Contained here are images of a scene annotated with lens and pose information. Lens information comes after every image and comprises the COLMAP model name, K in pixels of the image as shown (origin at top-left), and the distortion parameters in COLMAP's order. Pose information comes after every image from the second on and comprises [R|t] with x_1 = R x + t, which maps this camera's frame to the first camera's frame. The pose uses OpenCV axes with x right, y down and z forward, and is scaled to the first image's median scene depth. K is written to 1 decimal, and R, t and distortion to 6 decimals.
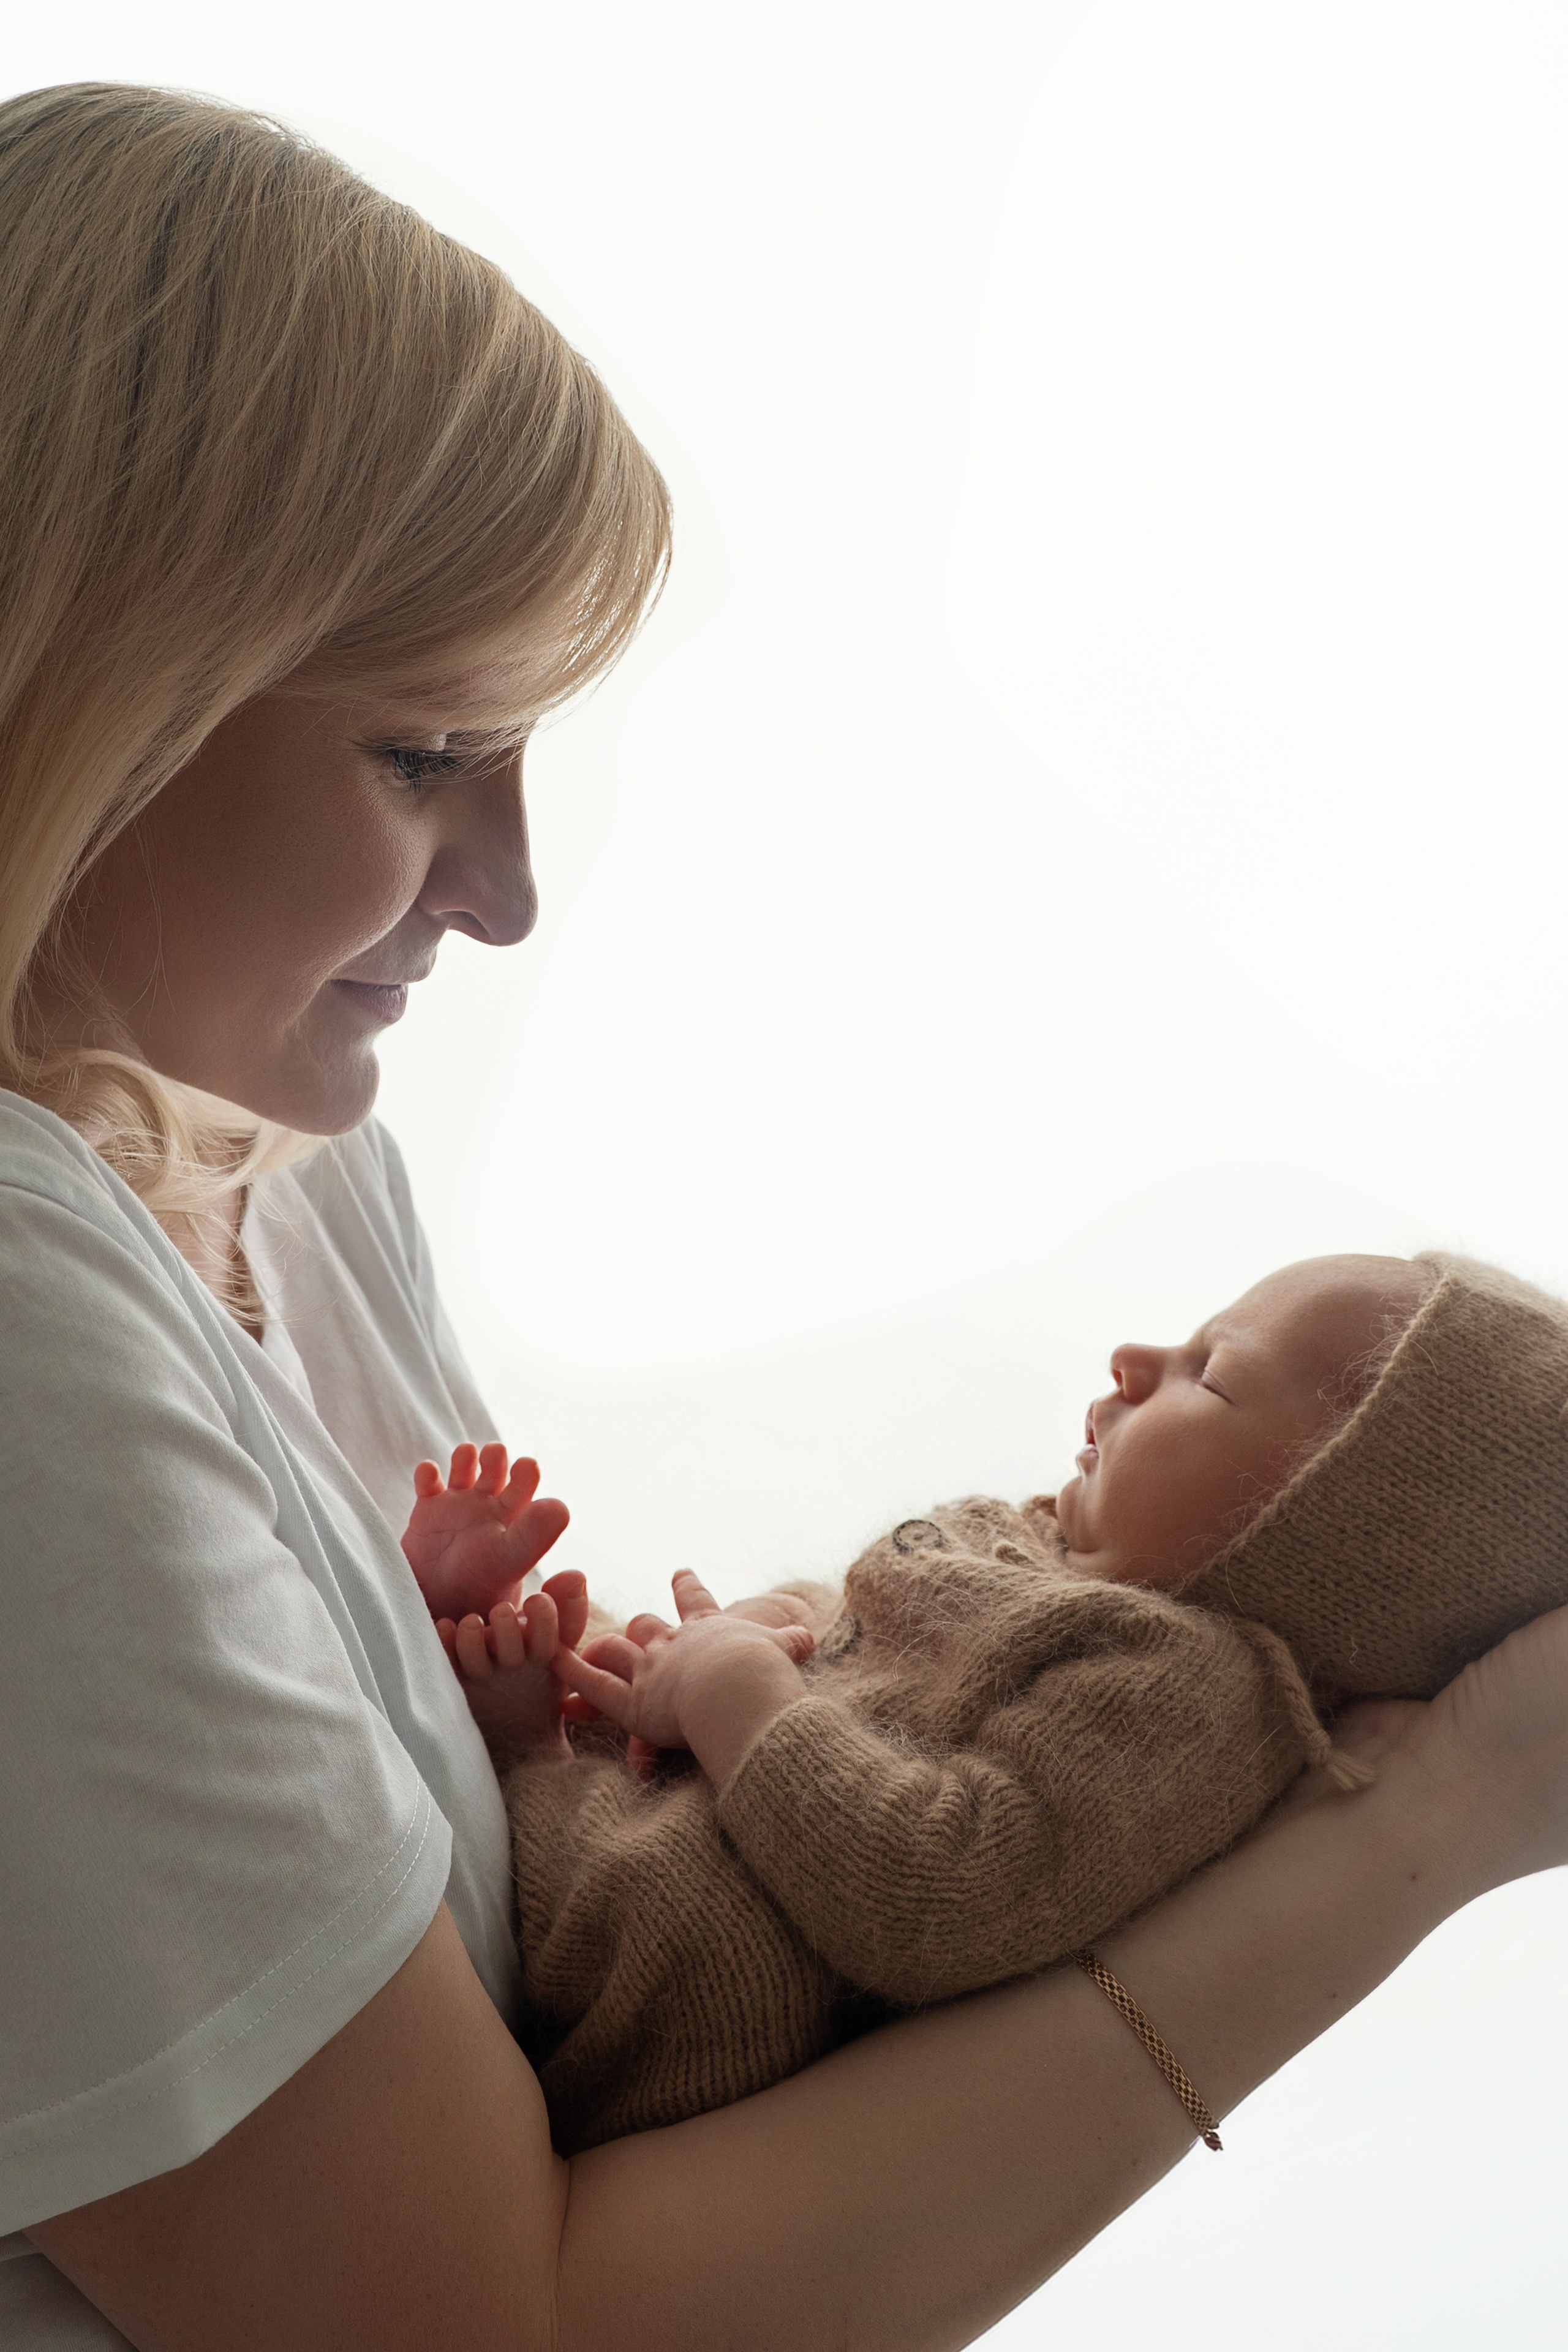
lens RADIAL K [[2216.5, 0, 783.9], [0, 2216.5, 1184.0], [0, 0, 1]] dist [-0.009815, 0.000000]
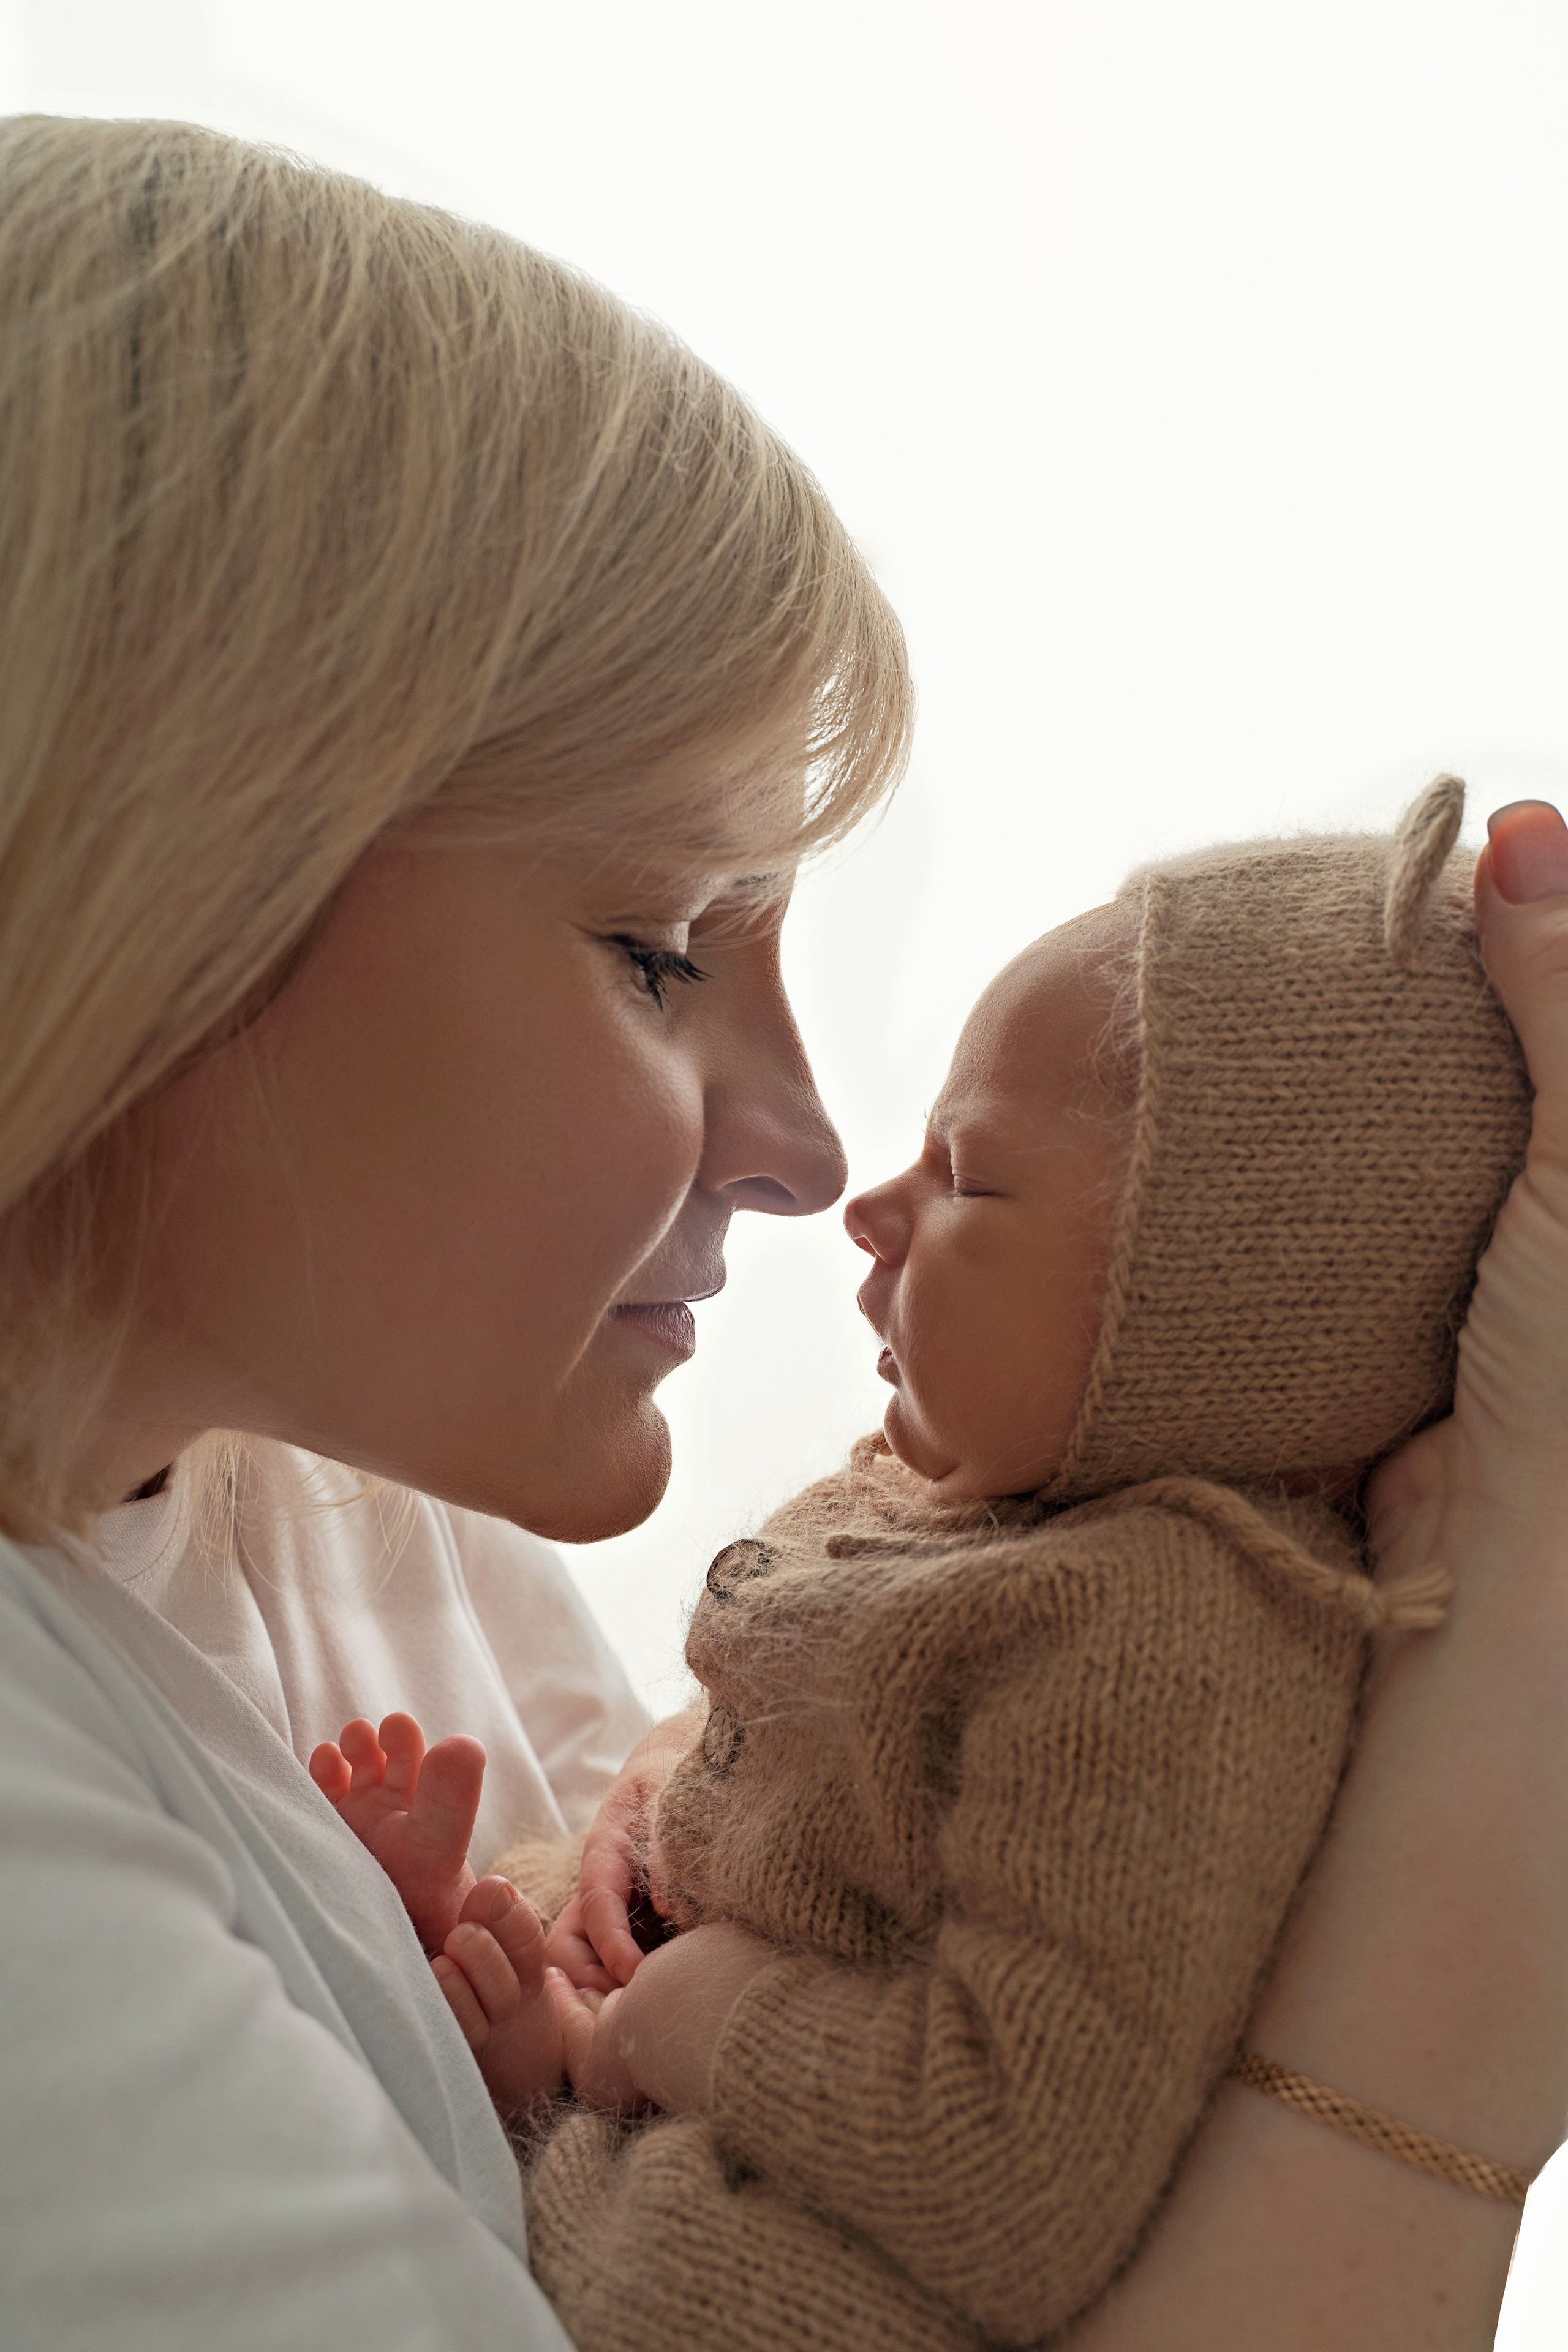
lens RADIAL K [[2029.9, 0, 779.3], [0, 2029.9, 1167.8], [0, 0, 1]] dist [0.004651, -0.001624]
pose [[0.837429, -0.543667, 0.056033, 0.122327], [0.544400, 0.838822, 0.002556, 0.056960], [-0.048391, 0.028364, 0.998426, 0.387020]]
